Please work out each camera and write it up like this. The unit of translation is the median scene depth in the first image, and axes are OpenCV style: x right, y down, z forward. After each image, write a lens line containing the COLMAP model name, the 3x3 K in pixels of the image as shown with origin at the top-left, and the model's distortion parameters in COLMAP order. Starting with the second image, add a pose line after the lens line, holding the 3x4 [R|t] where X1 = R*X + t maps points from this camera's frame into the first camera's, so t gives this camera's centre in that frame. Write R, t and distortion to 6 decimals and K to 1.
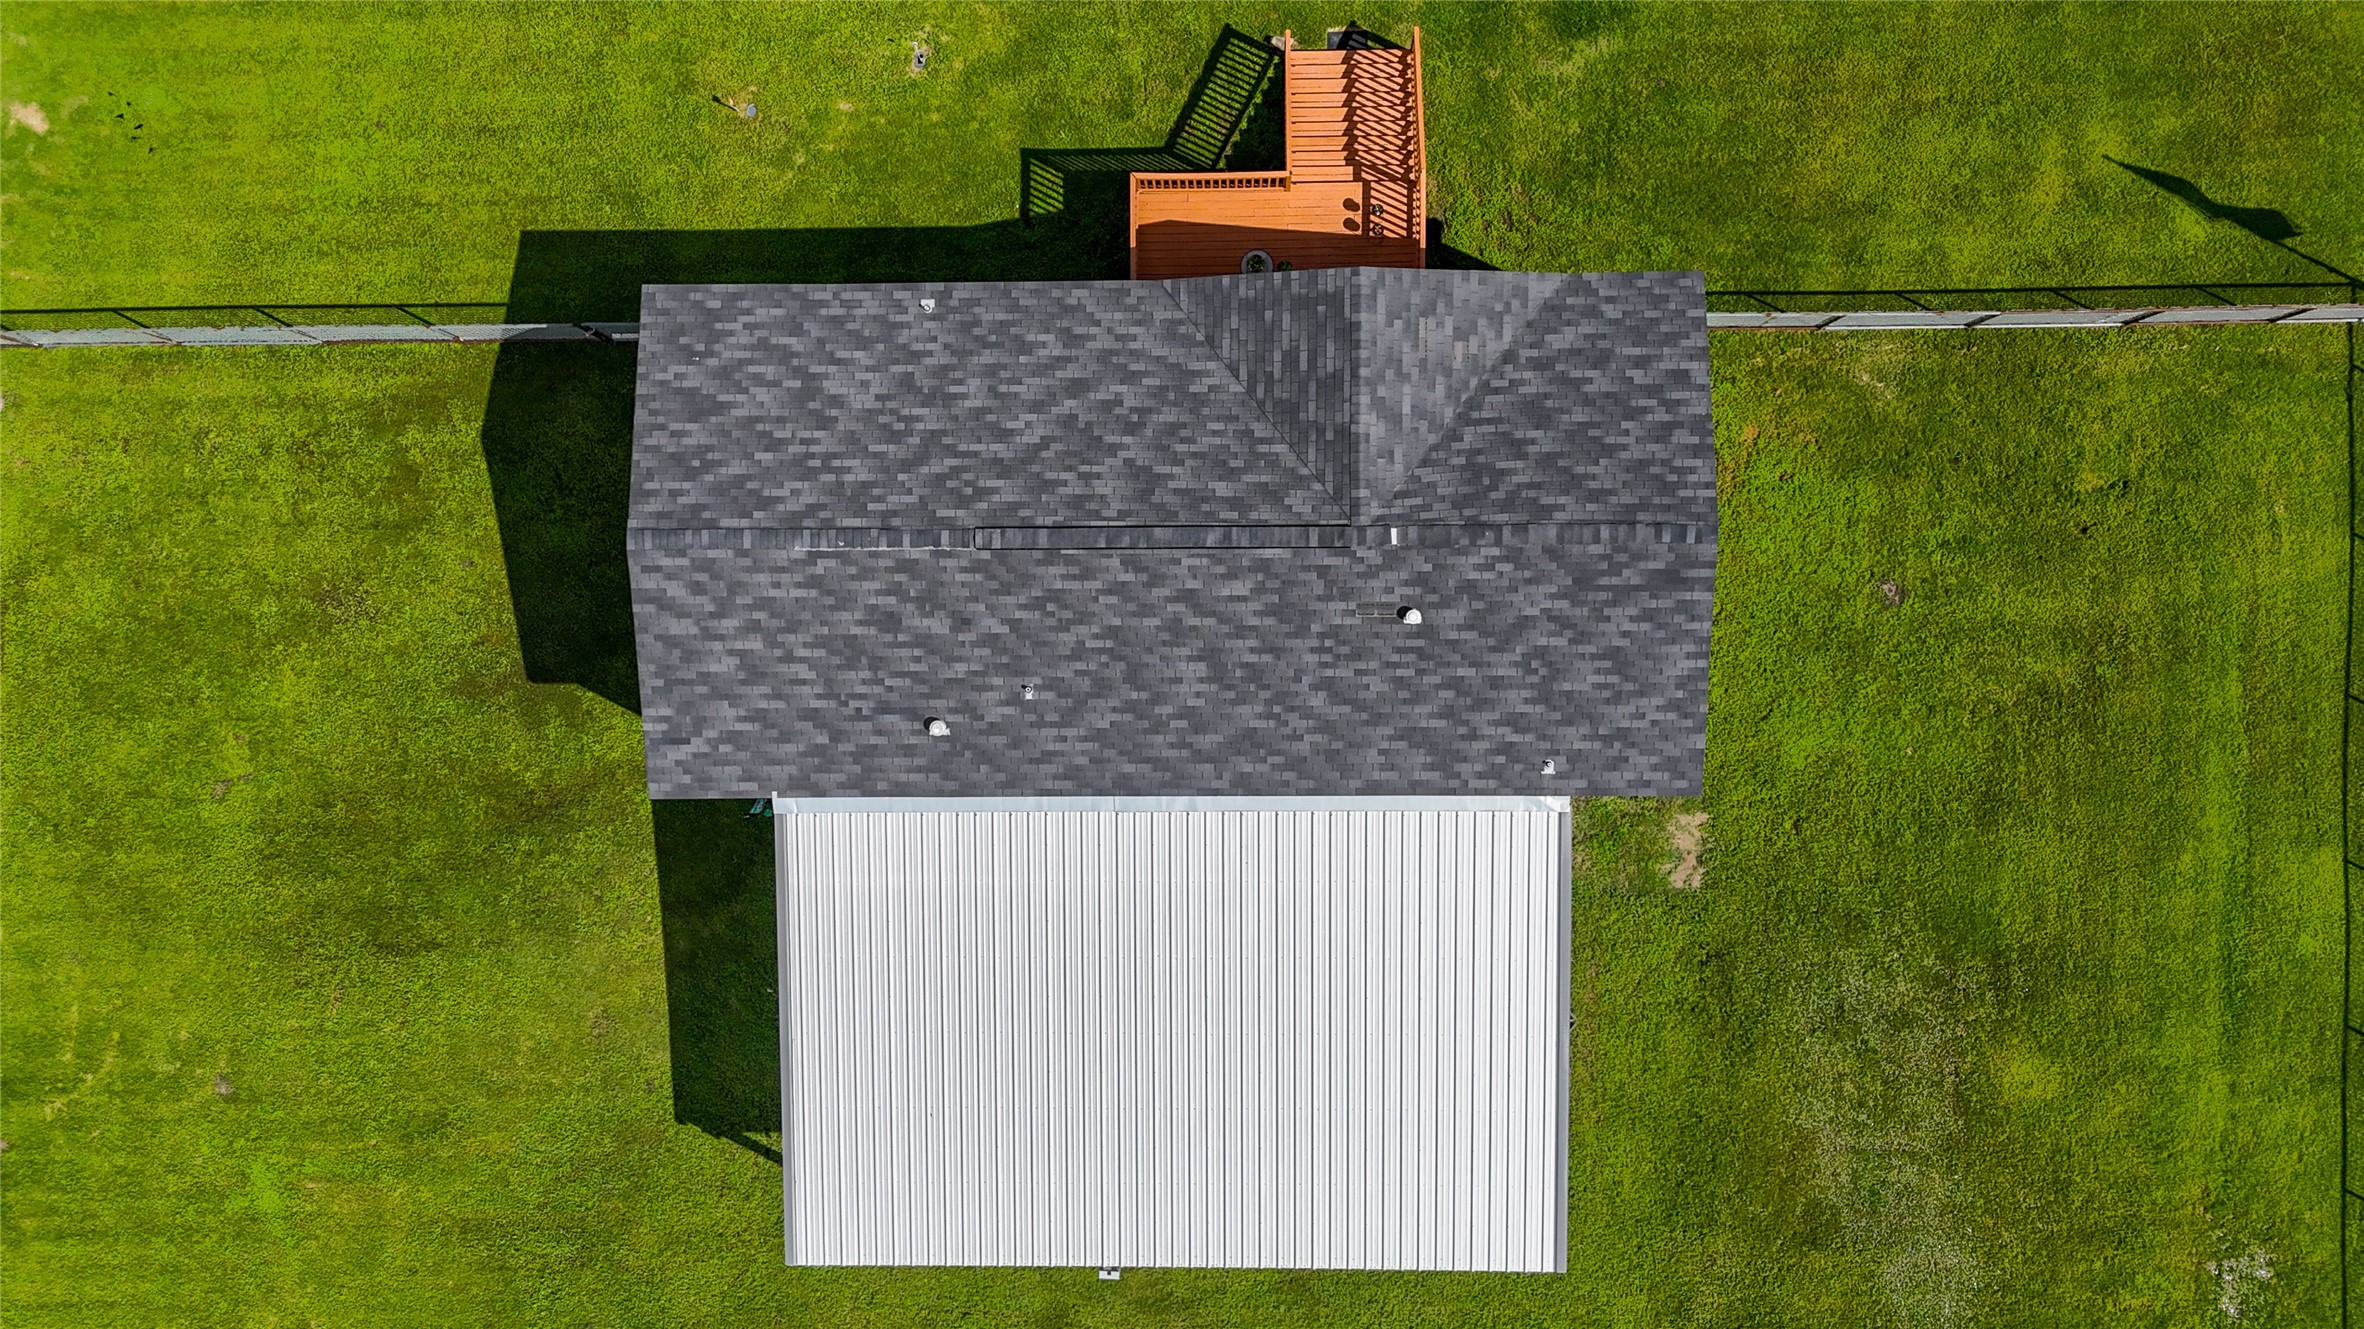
lens RADIAL K [[1746.9, 0, 1204.3], [0, 1746.9, 674.9], [0, 0, 1]] dist [0.113508, -0.137973]
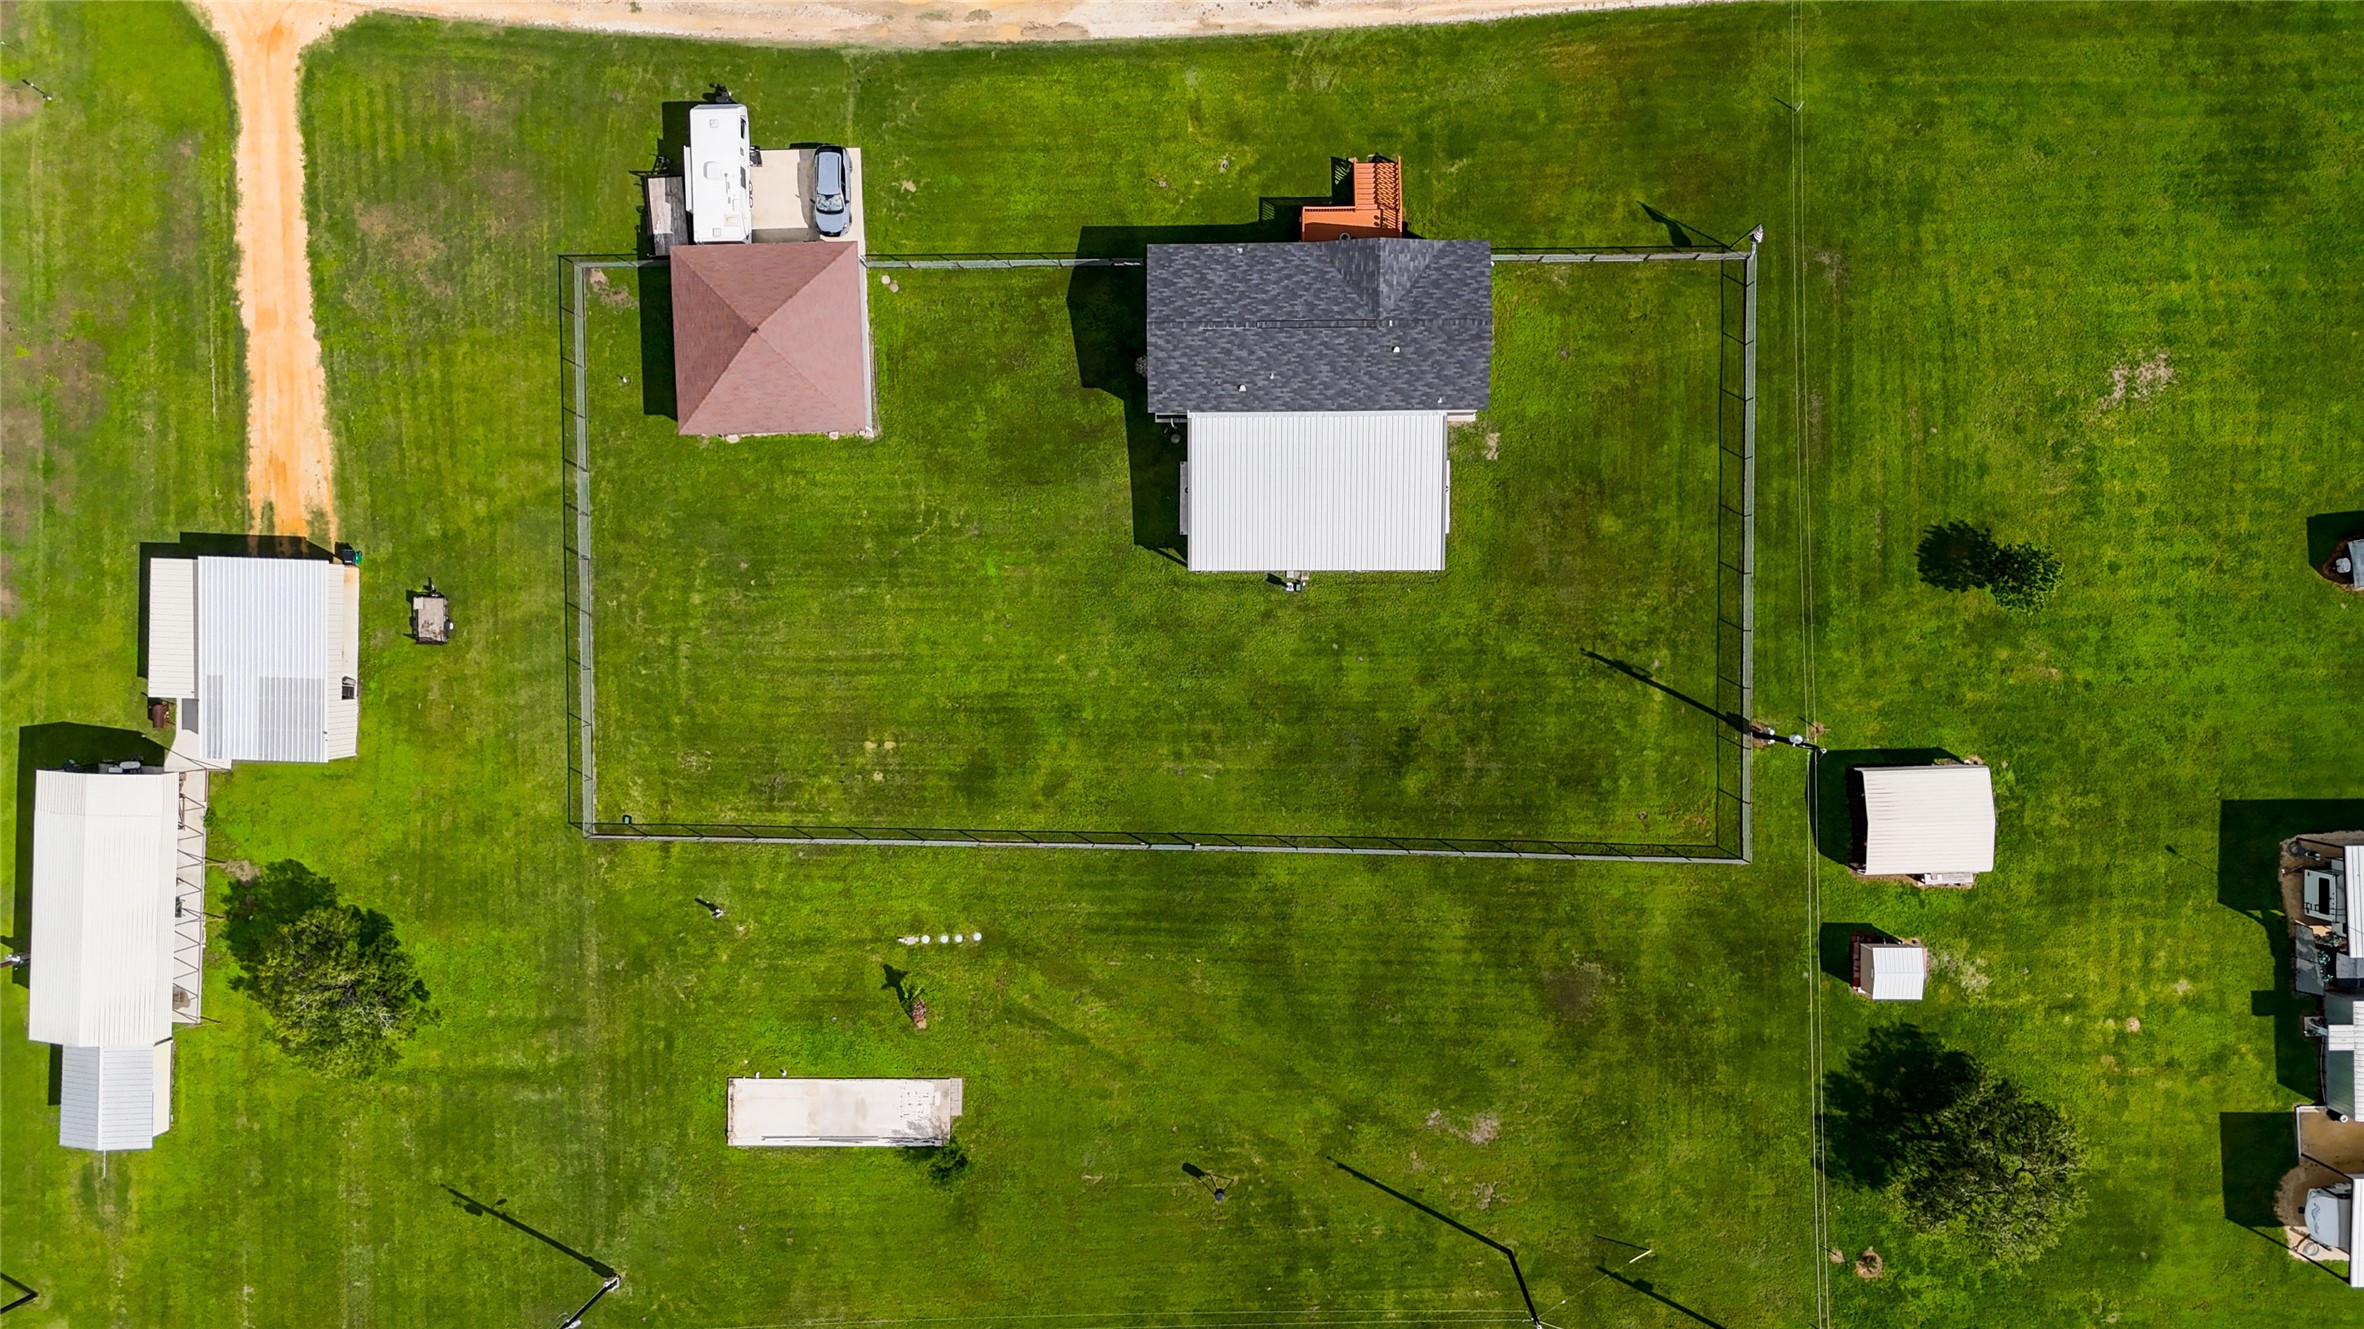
lens RADIAL K [[1746.9, 0, 1204.3], [0, 1746.9, 674.9], [0, 0, 1]] dist [0.113508, -0.137973]
pose [[0.999995, 0.003079, -0.000980, -0.189829], [-0.003077, 0.999992, 0.002507, 0.467455], [0.000988, -0.002504, 0.999996, -1.850254]]
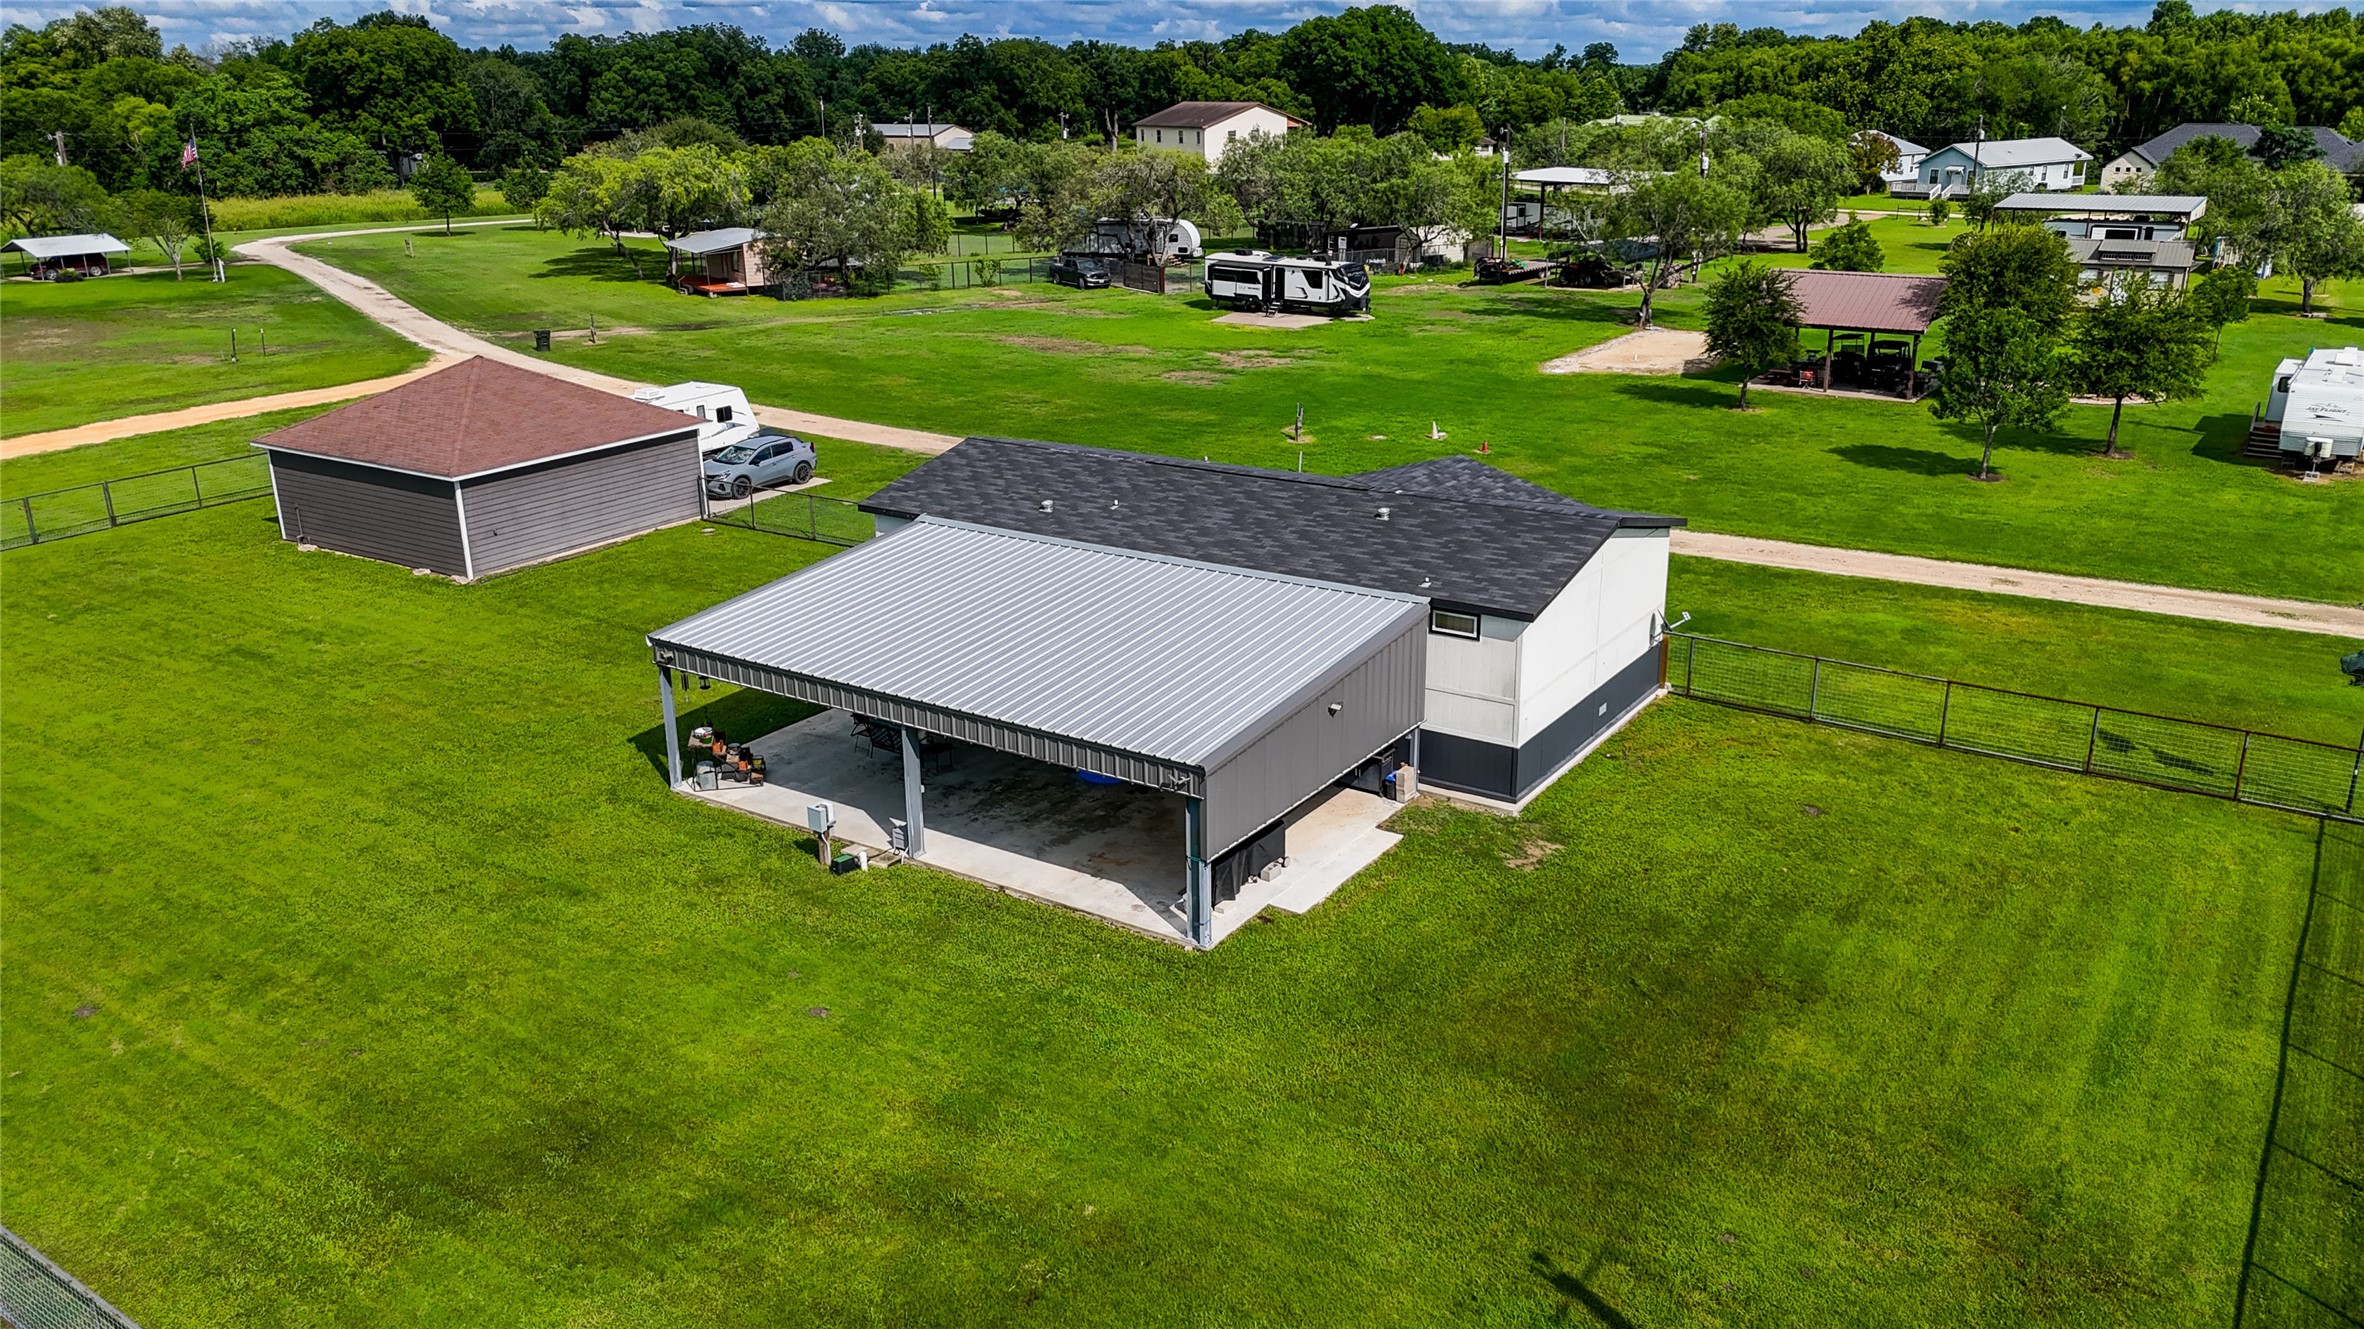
lens RADIAL K [[1746.9, 0, 1204.3], [0, 1746.9, 674.9], [0, 0, 1]] dist [0.113508, -0.137973]
pose [[0.832082, 0.193114, -0.519948, 0.622042], [-0.554342, 0.258174, -0.791234, 0.971857], [-0.018562, 0.946601, 0.321873, 0.594692]]
